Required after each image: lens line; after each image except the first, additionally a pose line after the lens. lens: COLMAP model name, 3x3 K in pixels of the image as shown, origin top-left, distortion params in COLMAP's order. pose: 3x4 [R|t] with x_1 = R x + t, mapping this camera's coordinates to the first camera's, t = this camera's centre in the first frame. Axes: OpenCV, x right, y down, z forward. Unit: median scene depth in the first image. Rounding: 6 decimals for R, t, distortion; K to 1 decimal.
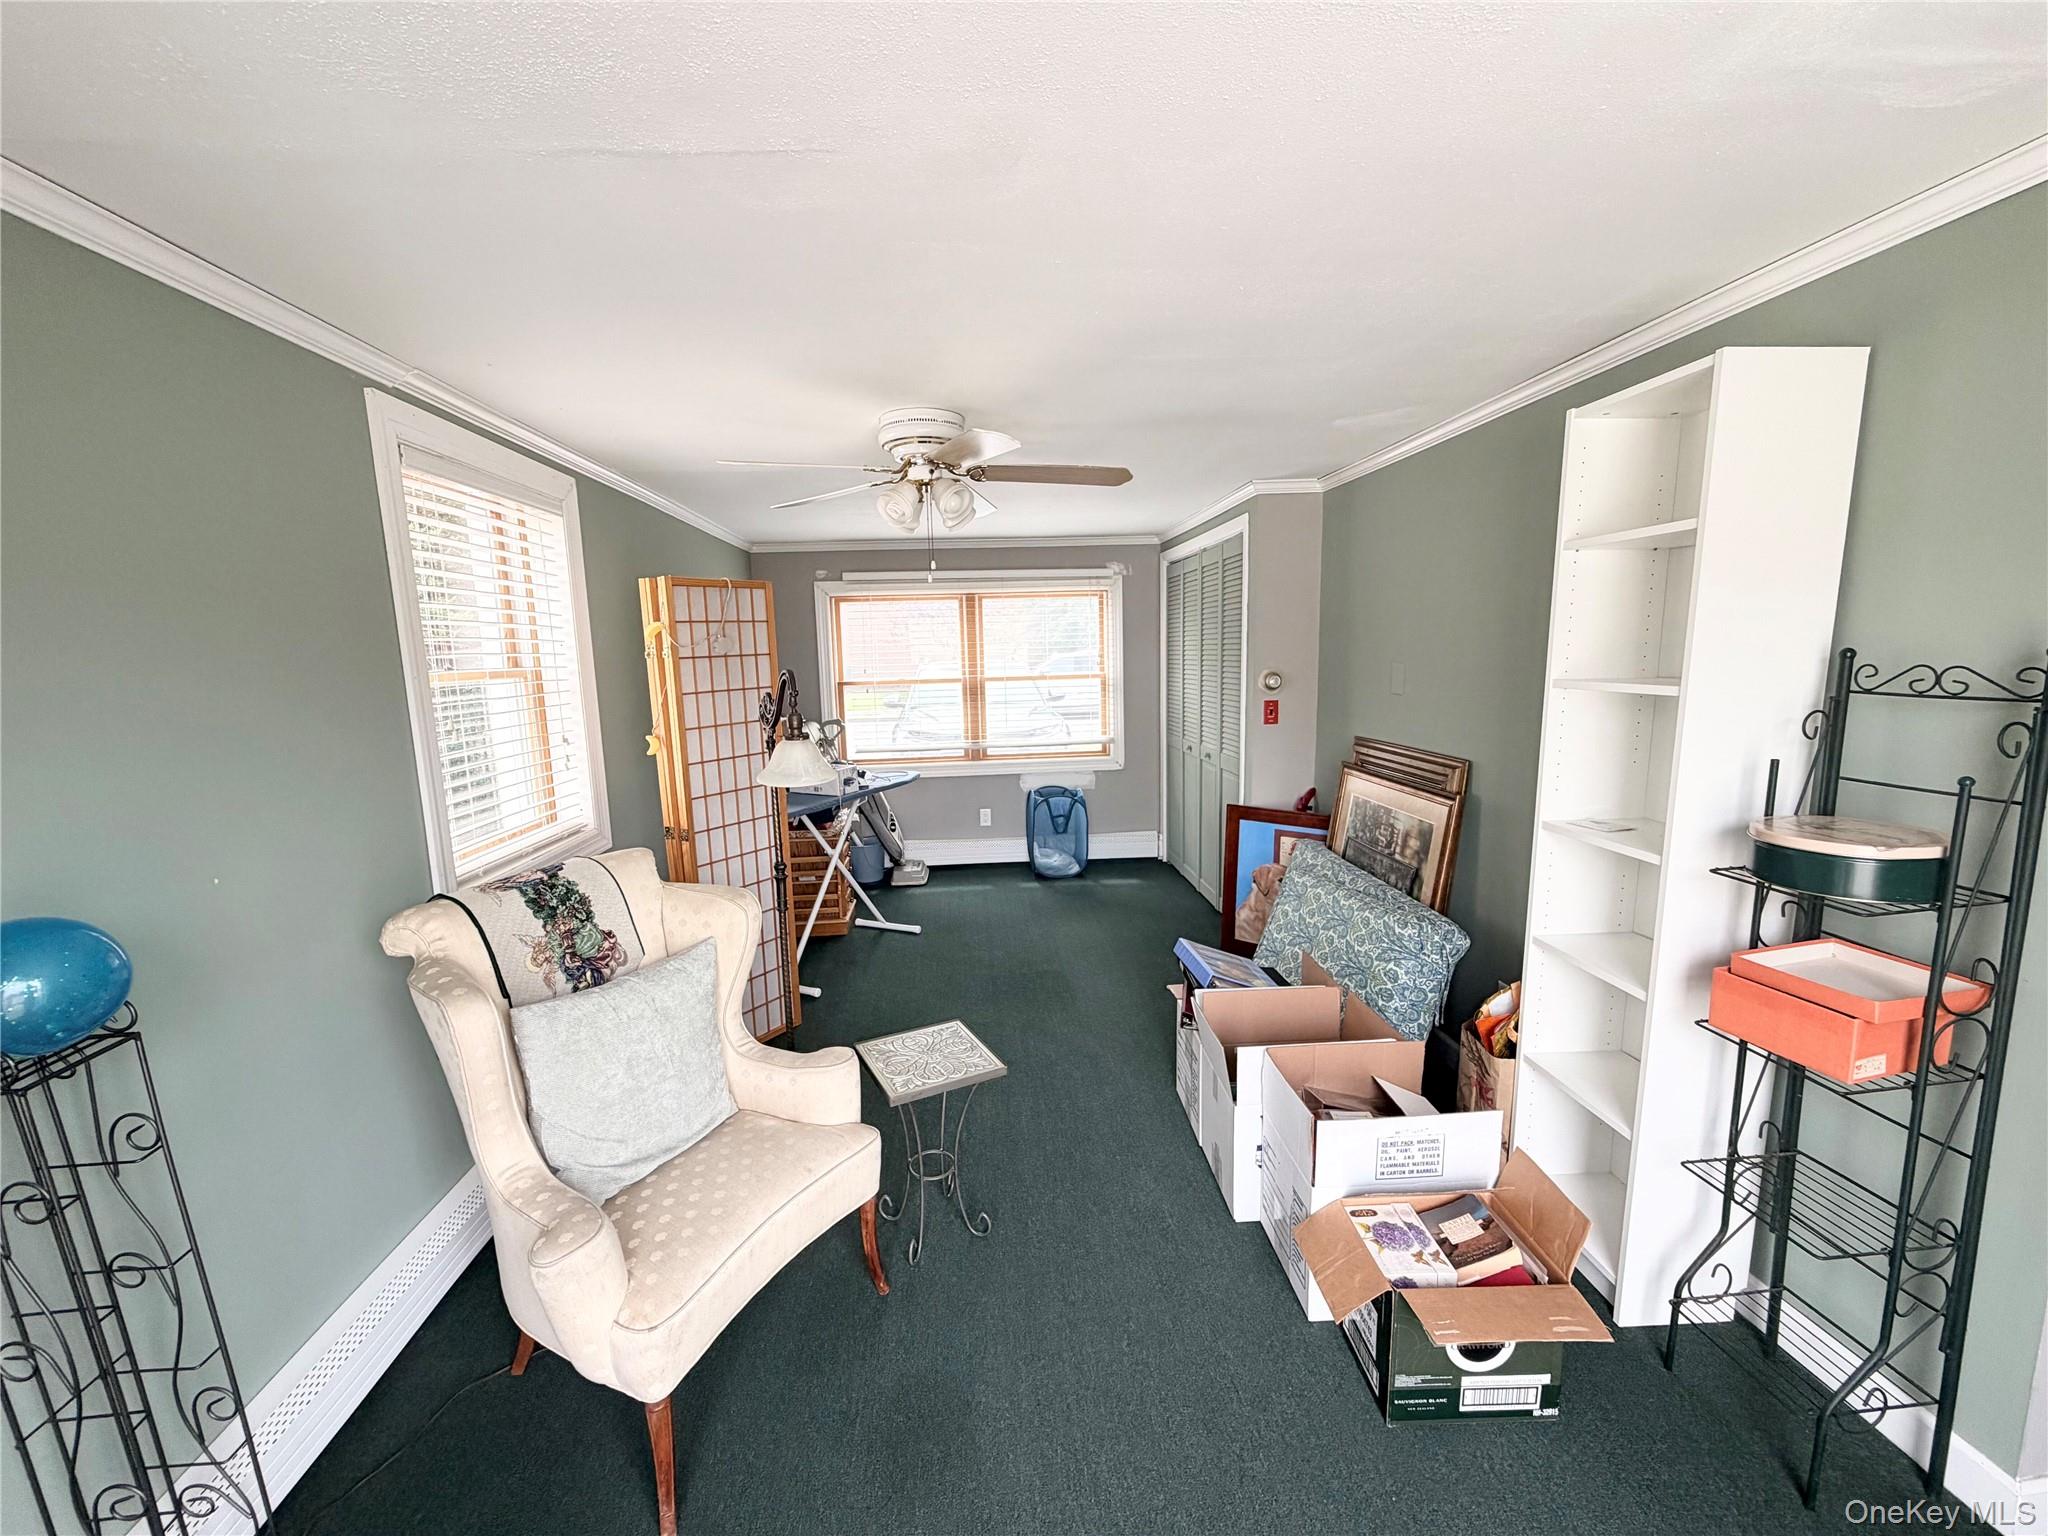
lens RADIAL K [[813.6, 0, 1018.1], [0, 813.6, 765.8], [0, 0, 1]] dist [0.000129, 0.000482]
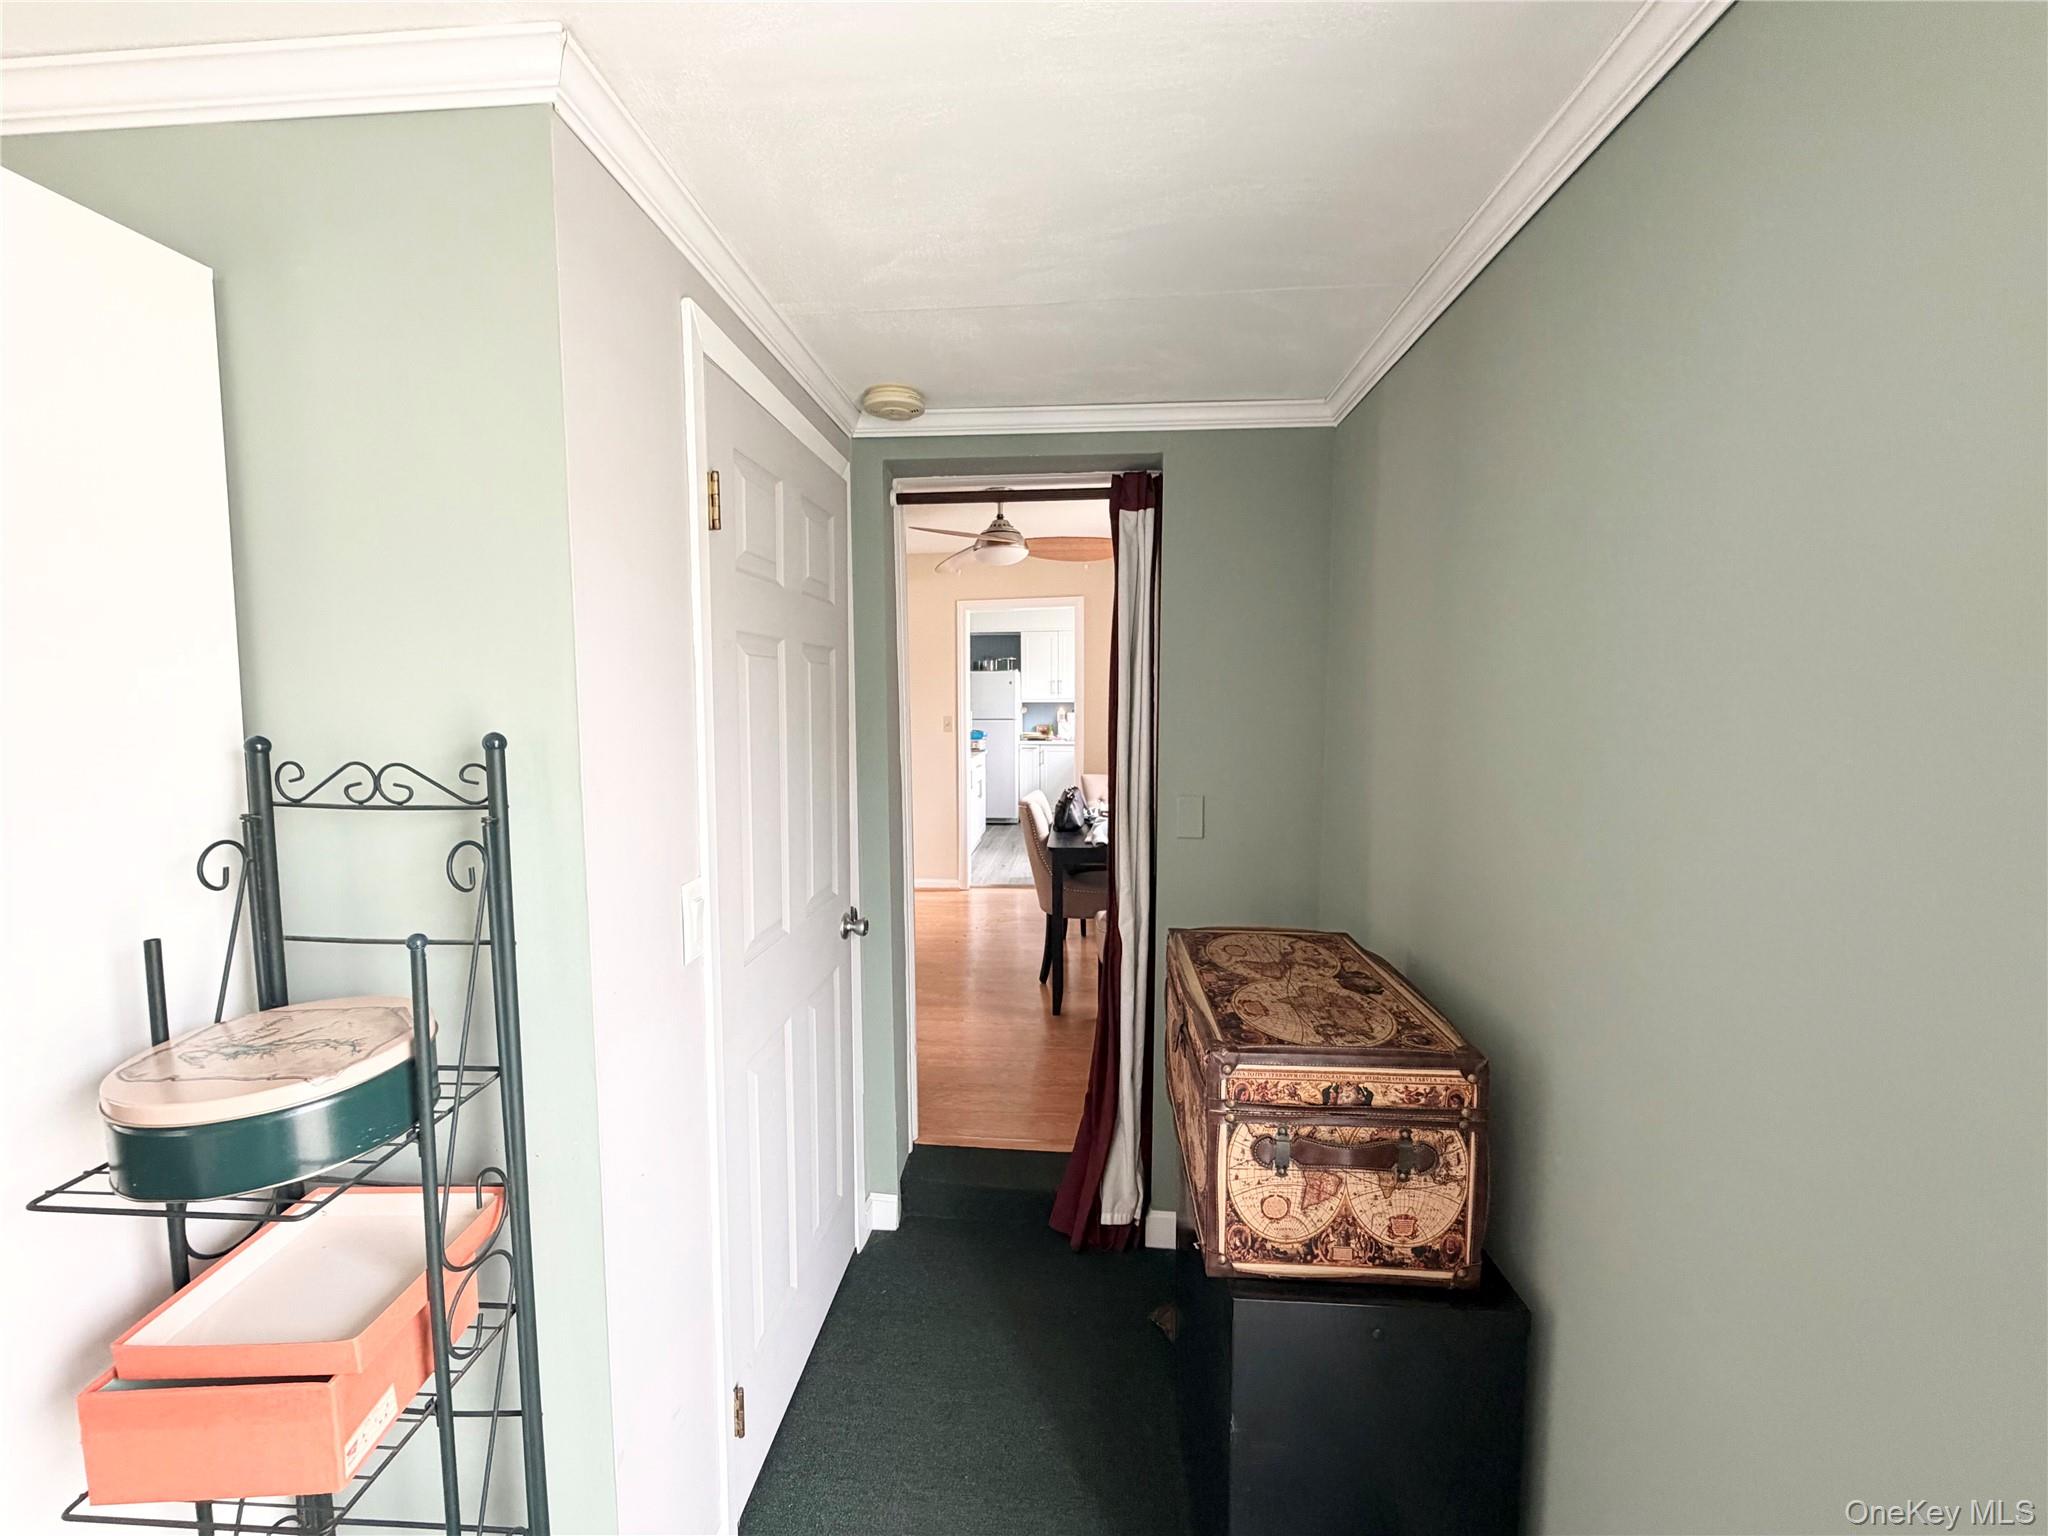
lens RADIAL K [[813.6, 0, 1018.3], [0, 813.6, 766.8], [0, 0, 1]] dist [0.000129, 0.000482]
pose [[0.149695, -0.048869, 0.987524, 0.537907], [0.139125, 0.989882, 0.027896, -0.063532], [-0.978895, 0.133213, 0.154979, 0.366641]]
